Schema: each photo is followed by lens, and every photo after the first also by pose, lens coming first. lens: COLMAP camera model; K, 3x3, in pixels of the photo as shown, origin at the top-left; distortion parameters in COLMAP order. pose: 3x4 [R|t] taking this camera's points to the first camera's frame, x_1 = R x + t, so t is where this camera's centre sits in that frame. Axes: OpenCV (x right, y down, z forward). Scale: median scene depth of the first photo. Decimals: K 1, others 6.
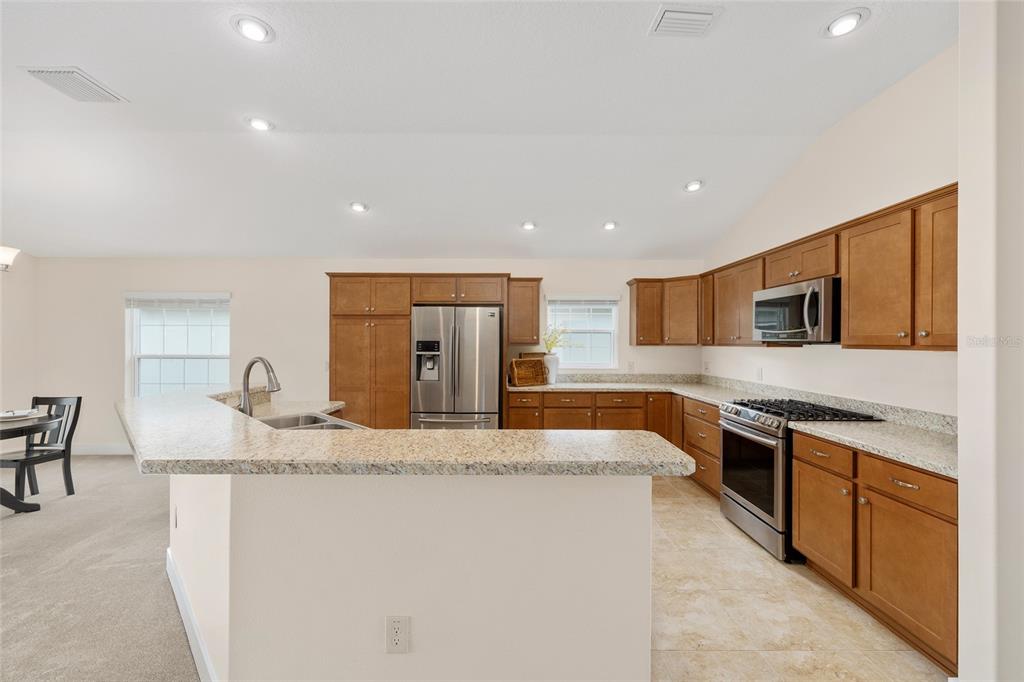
lens RADIAL K [[410.7, 0, 513.3], [0, 410.7, 342.0], [0, 0, 1]] dist [-0.000880, 0.000196]
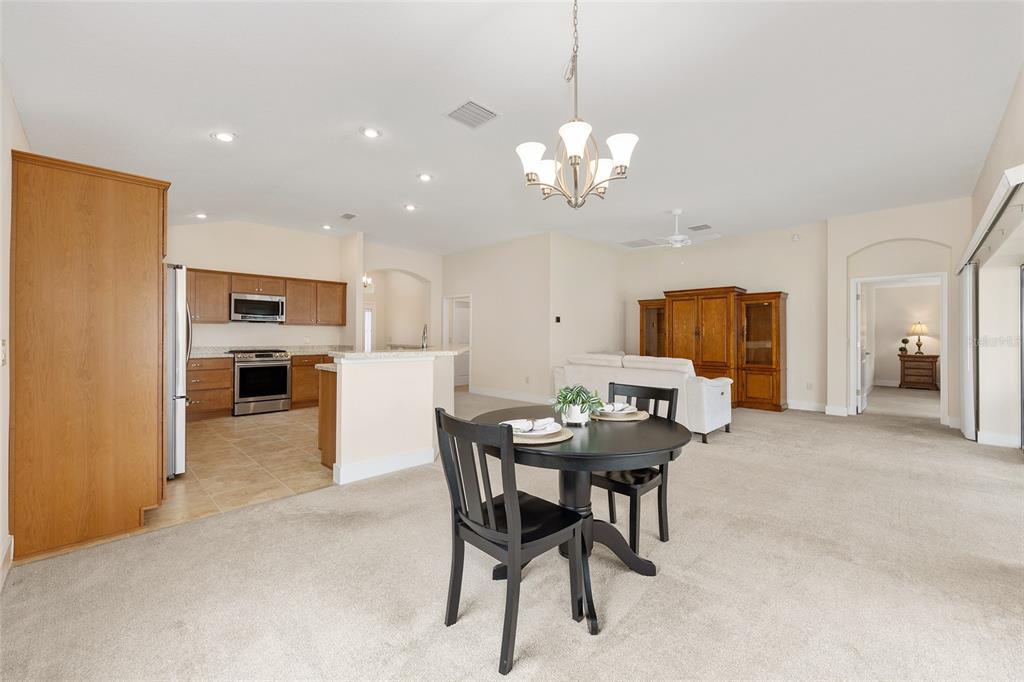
lens RADIAL K [[414.1, 0, 512.8], [0, 414.1, 333.7], [0, 0, 1]] dist [0.000469, 0.000088]
pose [[-0.709519, -0.002170, 0.704683, -1.211109], [-0.007978, 0.999956, -0.004953, 0.044241], [-0.704641, -0.009136, -0.709505, 1.072546]]
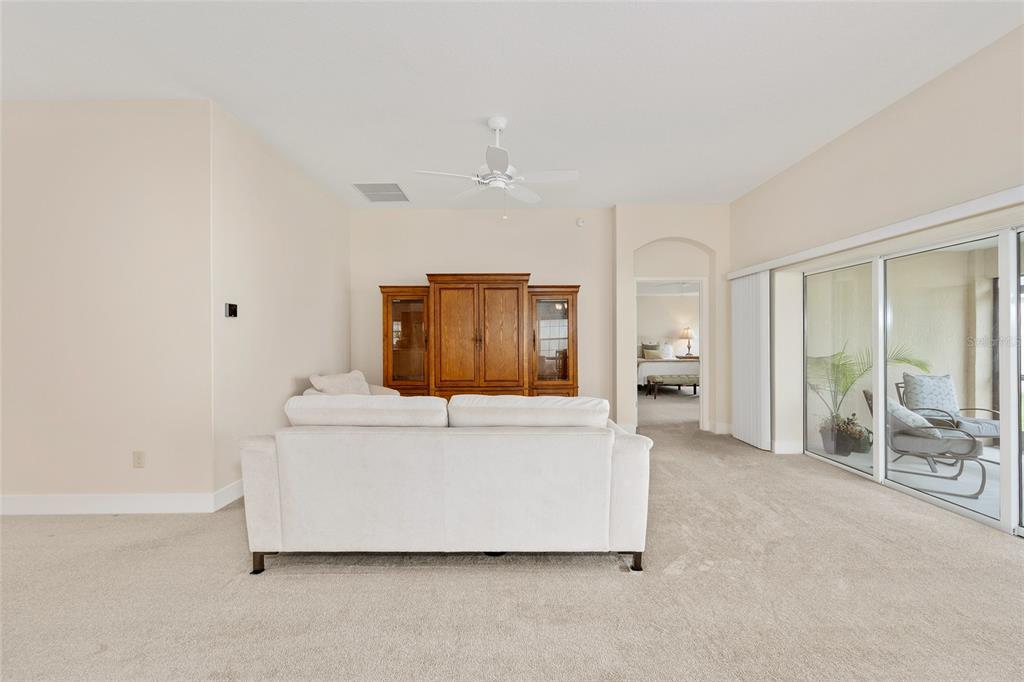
lens RADIAL K [[410.7, 0, 513.3], [0, 410.7, 342.0], [0, 0, 1]] dist [-0.000880, 0.000196]
pose [[-0.999999, -0.000436, 0.001336, -0.668400], [-0.000428, 0.999983, 0.005855, 0.028966], [-0.001339, 0.005854, -0.999982, 0.491653]]
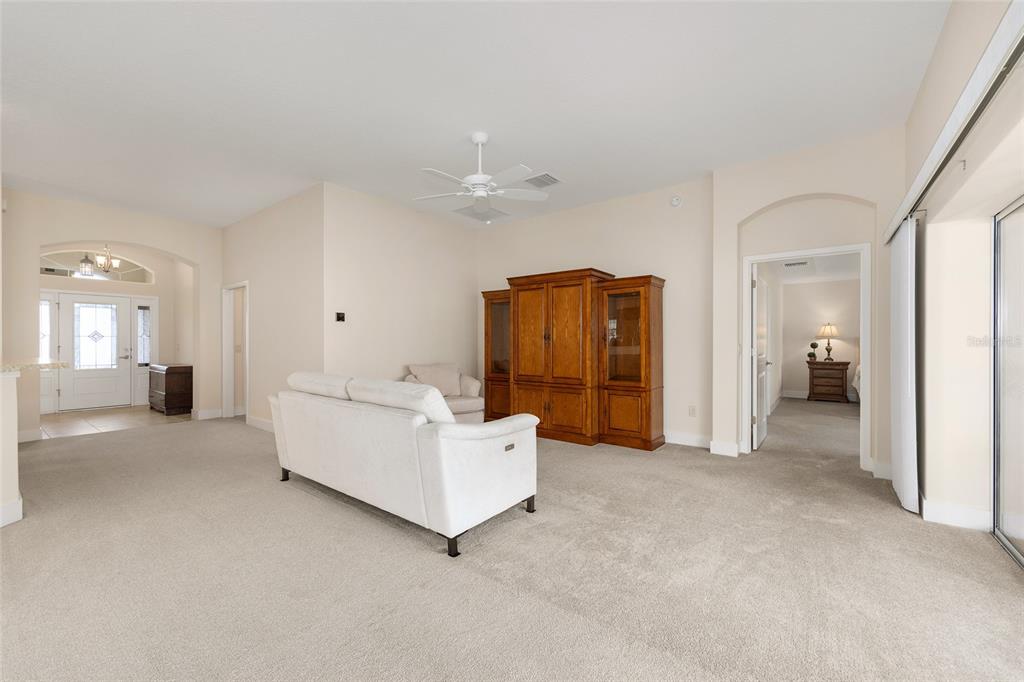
lens RADIAL K [[410.7, 0, 513.3], [0, 410.7, 342.0], [0, 0, 1]] dist [-0.000880, 0.000196]
pose [[-0.792434, -0.002592, 0.609952, -1.194378], [-0.002173, 0.999997, 0.001426, 0.041340], [-0.609953, -0.000195, -0.792437, 0.351616]]
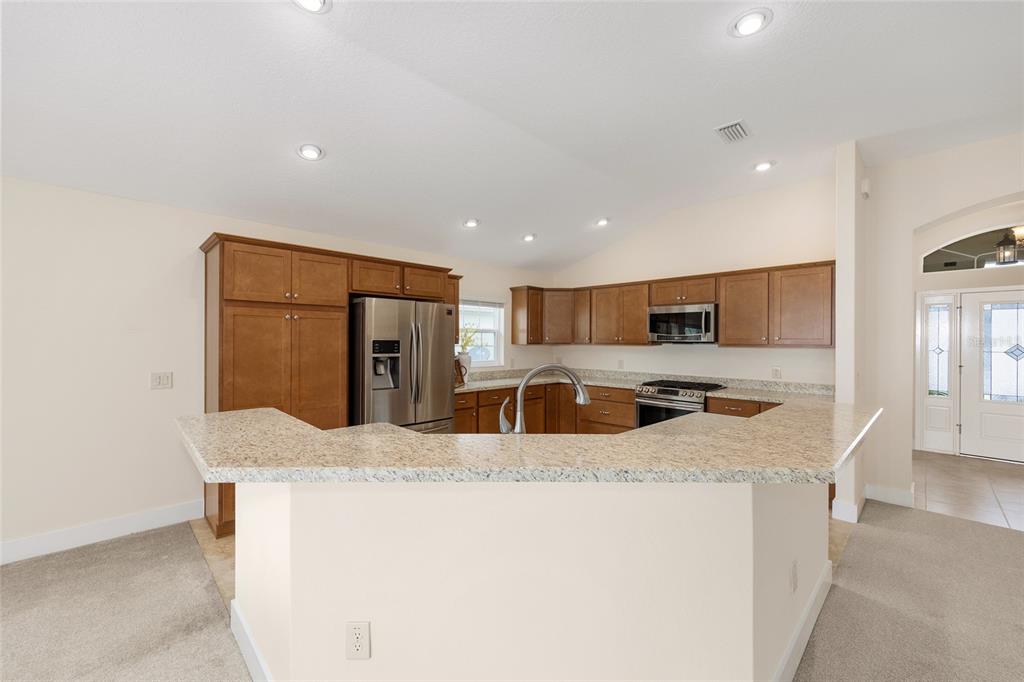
lens RADIAL K [[410.7, 0, 513.3], [0, 410.7, 342.0], [0, 0, 1]] dist [-0.000880, 0.000196]
pose [[0.714581, -0.001827, 0.699550, -0.570825], [-0.003664, 0.999973, 0.006353, -0.005553], [-0.699543, -0.007103, 0.714555, 0.223736]]
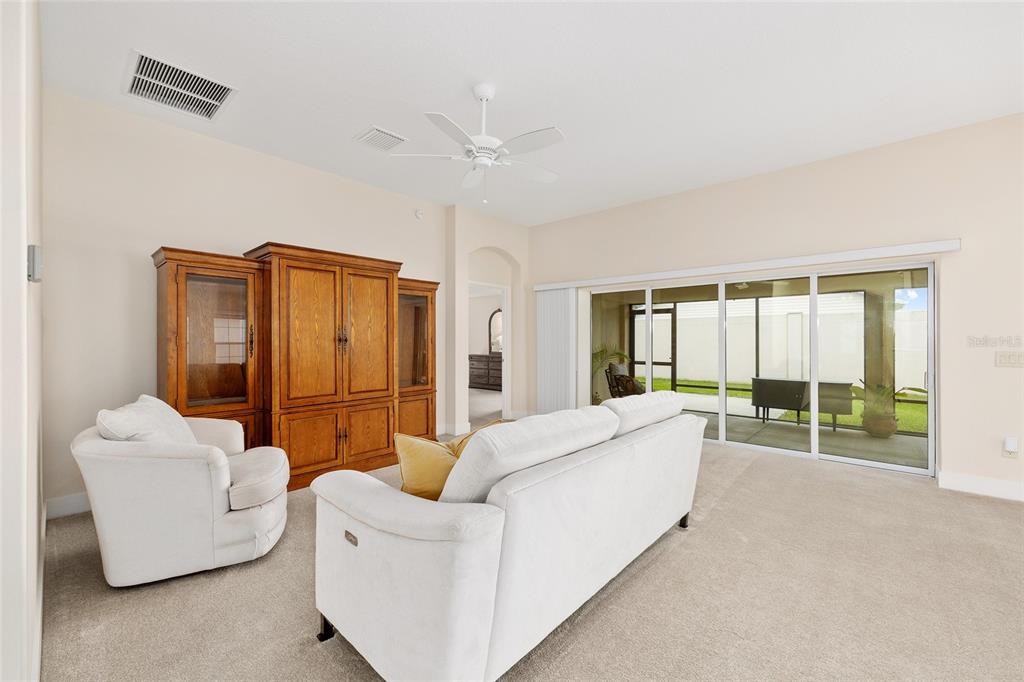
lens RADIAL K [[409.6, 0, 510.8], [0, 409.6, 340.7], [0, 0, 1]] dist [-0.000174, -0.000048]
pose [[-0.671981, -0.001712, -0.740566, -0.185230], [-0.001509, 0.999998, -0.000942, 0.030954], [0.740566, 0.000485, -0.671983, 0.210090]]
